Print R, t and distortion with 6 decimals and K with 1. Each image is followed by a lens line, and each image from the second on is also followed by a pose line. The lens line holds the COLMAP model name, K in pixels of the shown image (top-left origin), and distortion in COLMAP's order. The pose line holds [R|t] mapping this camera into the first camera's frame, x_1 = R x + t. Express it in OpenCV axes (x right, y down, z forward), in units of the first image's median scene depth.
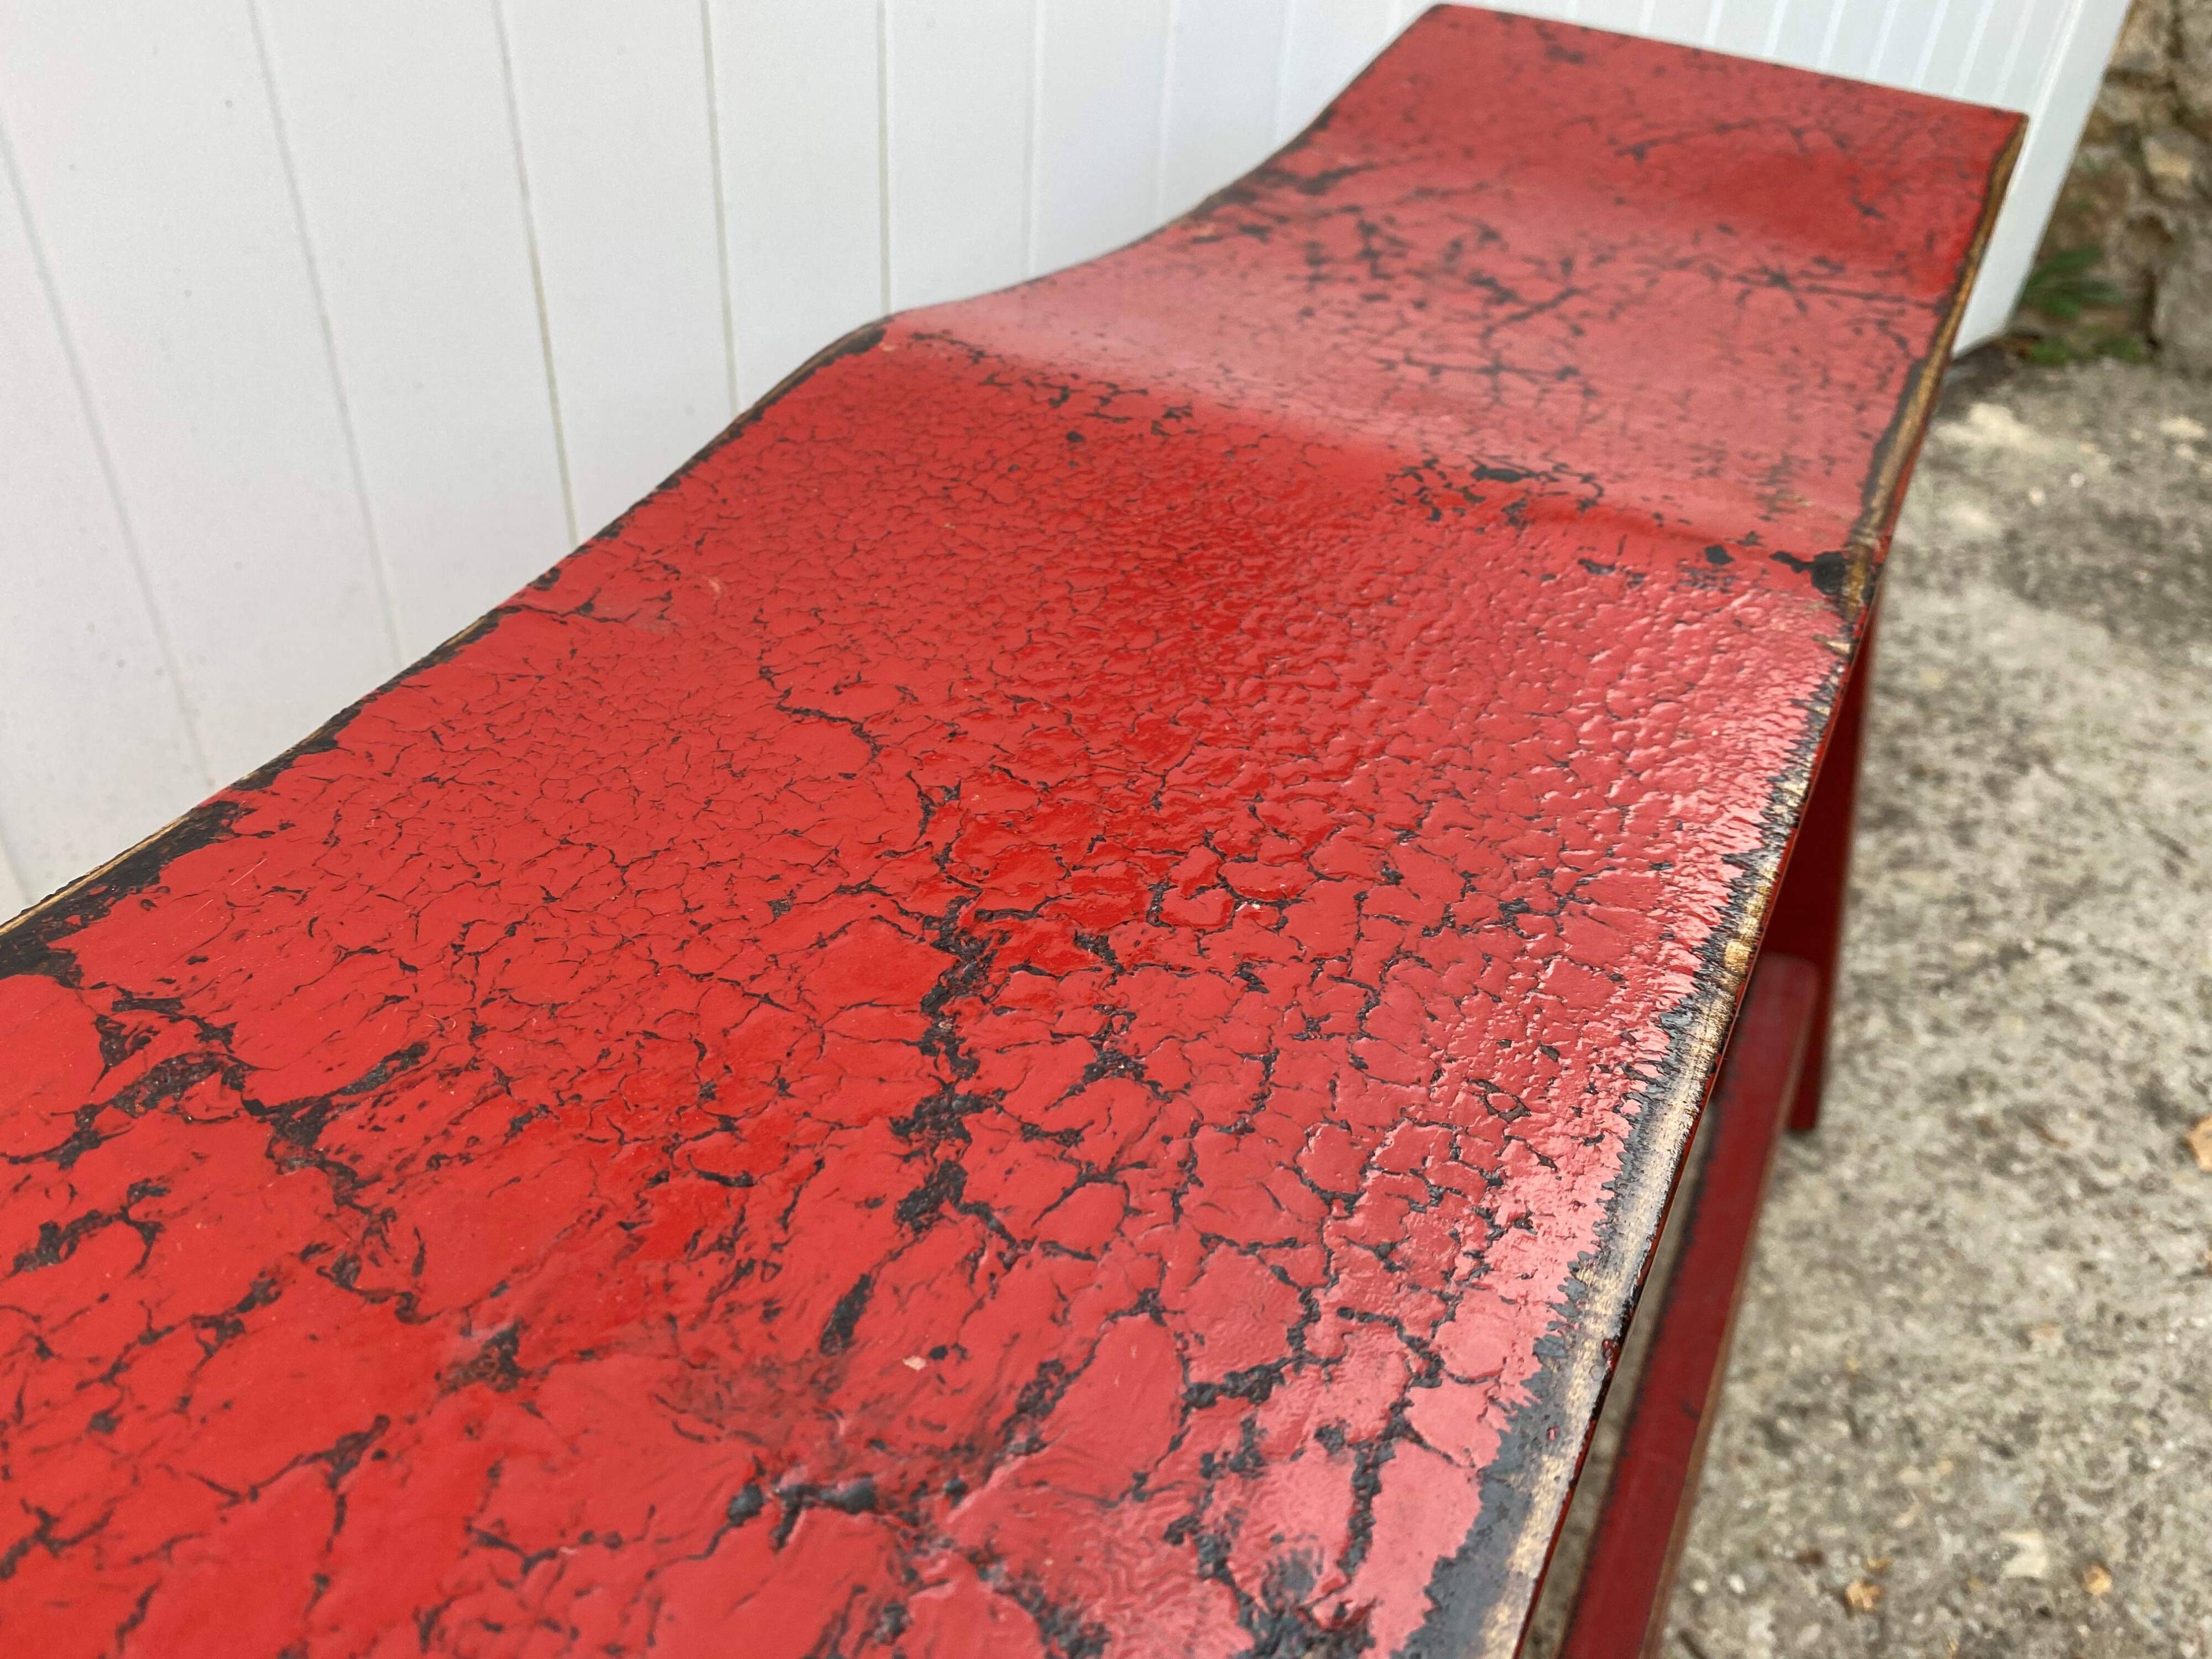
lens RADIAL K [[1698.1, 0, 1092.4], [0, 1698.1, 830.8], [0, 0, 1]] dist [0.017083, -0.011775]
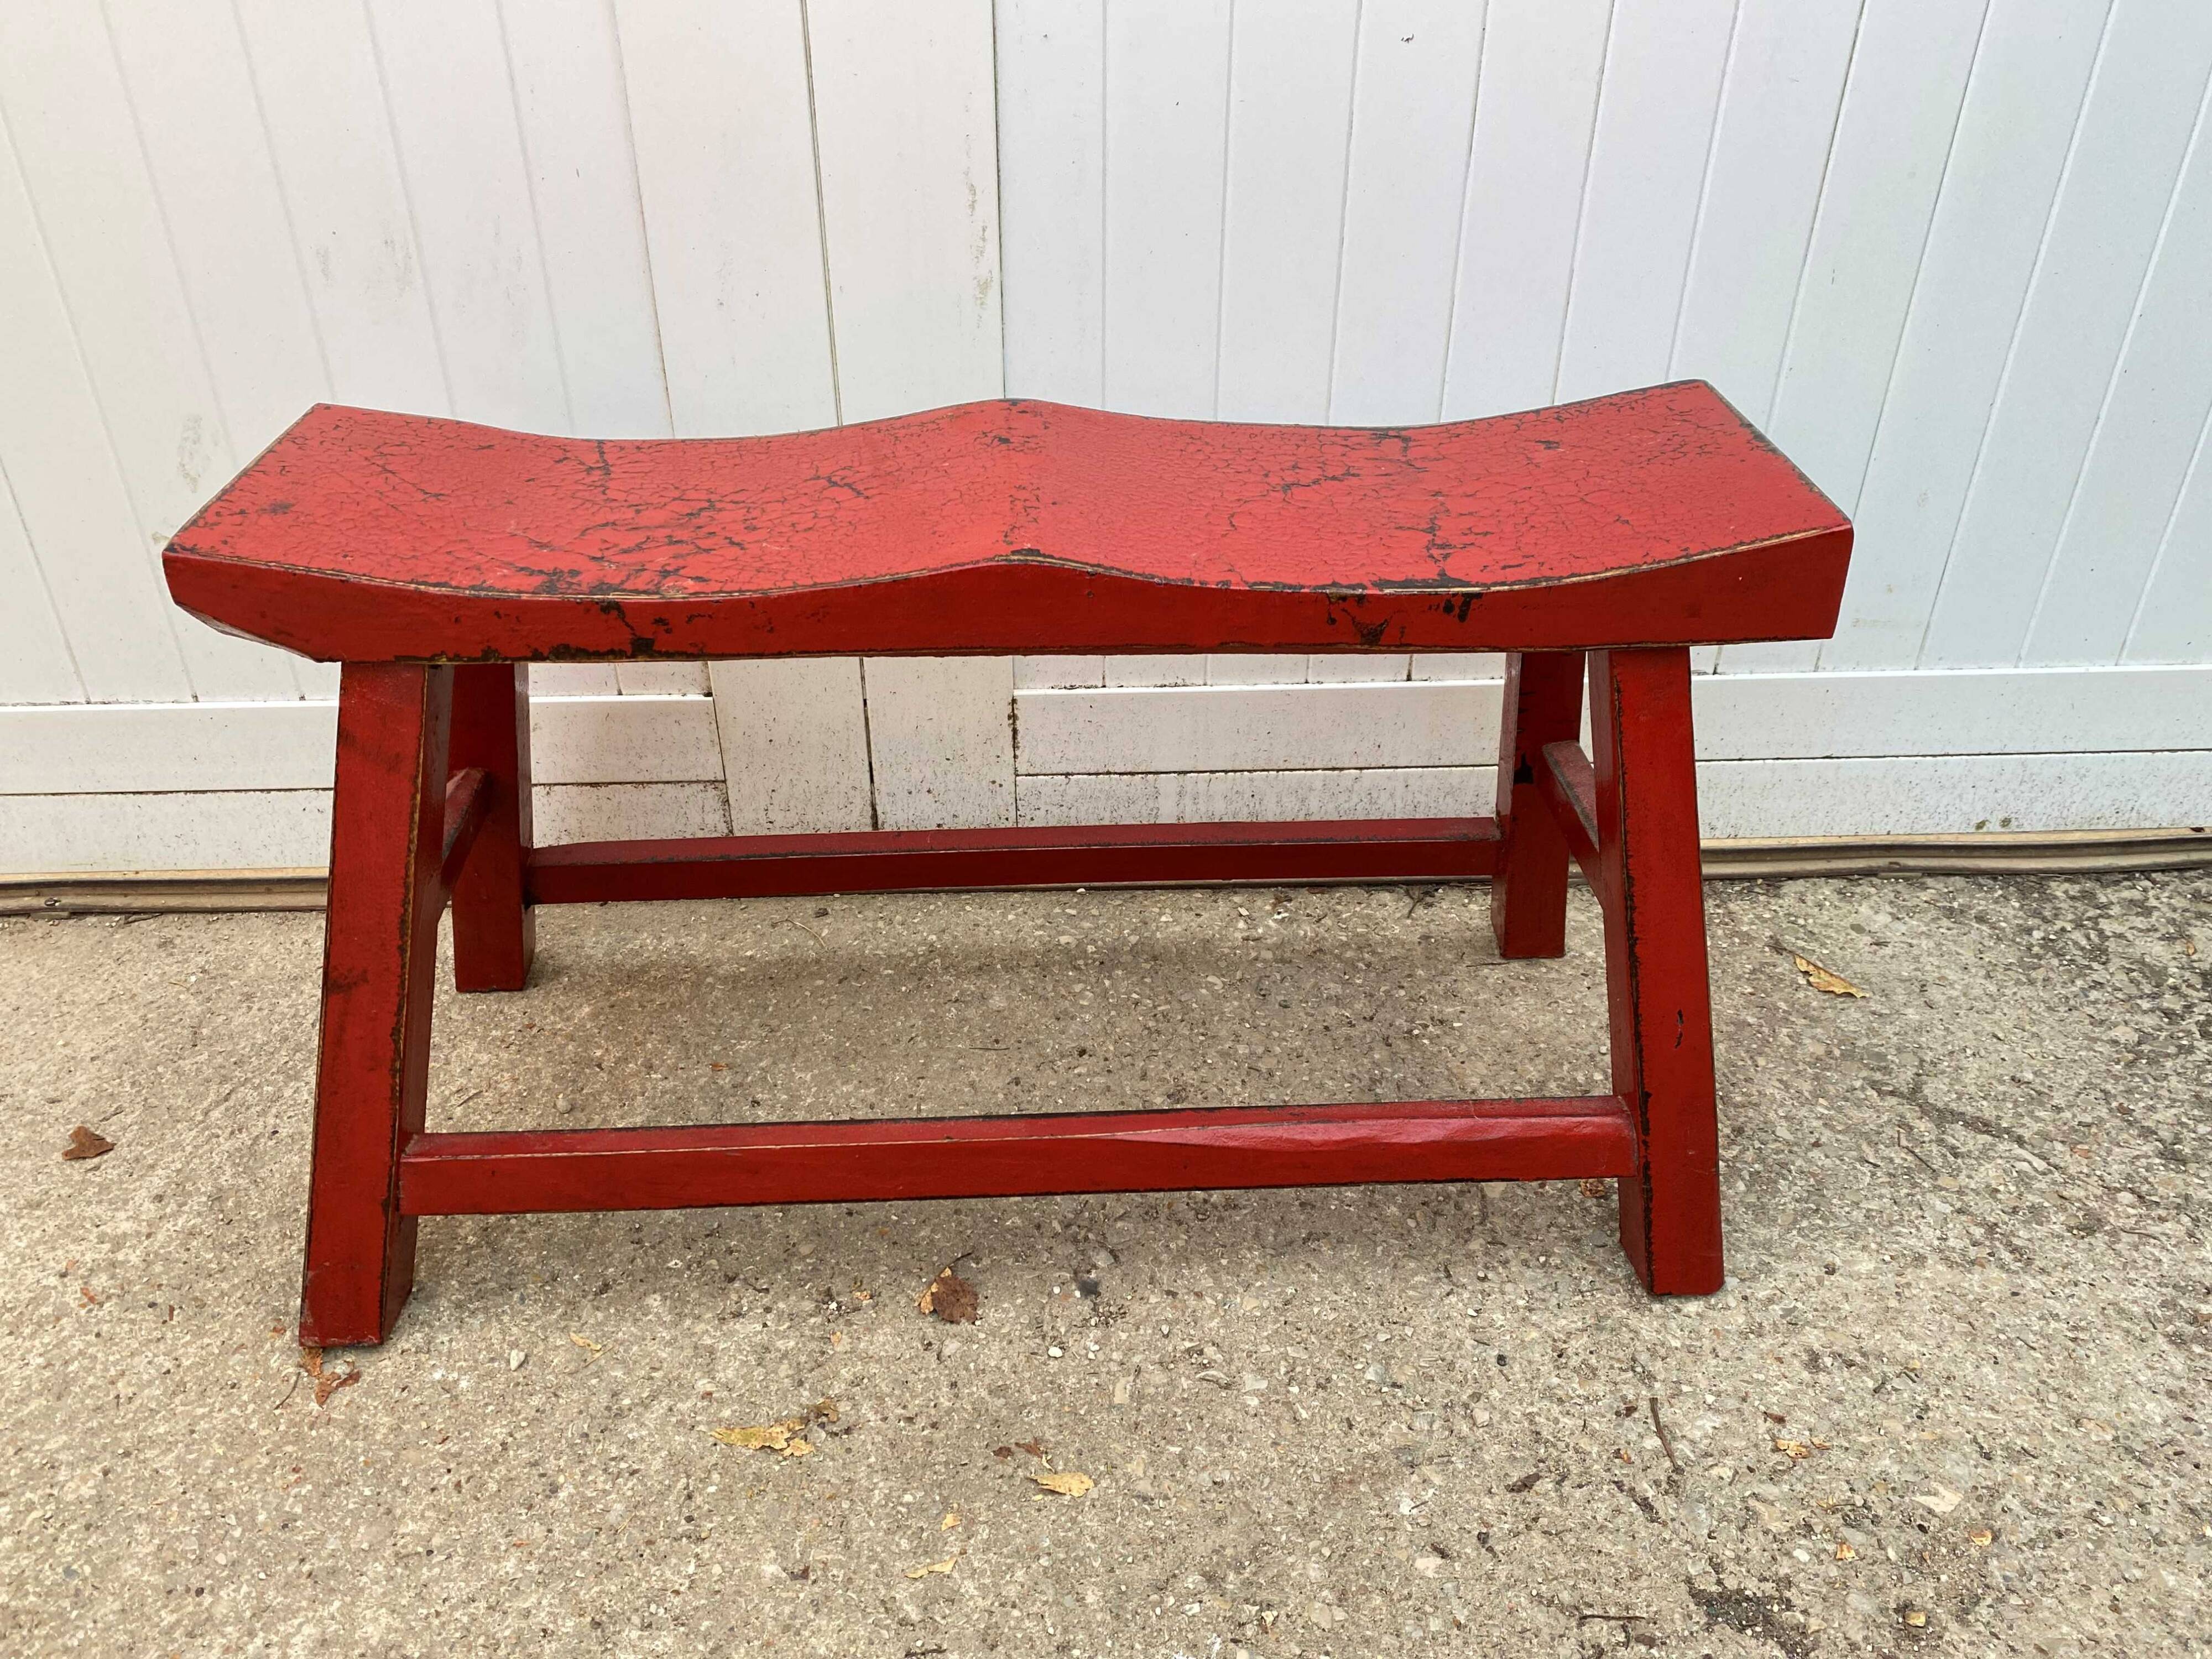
lens RADIAL K [[1698.1, 0, 1097.9], [0, 1698.1, 831.5], [0, 0, 1]] dist [0.017083, -0.011775]
pose [[0.771705, 0.294299, -0.563791, 0.502513], [-0.354017, 0.935232, 0.003620, 0.122460], [0.528340, 0.196798, 0.825910, -0.470930]]
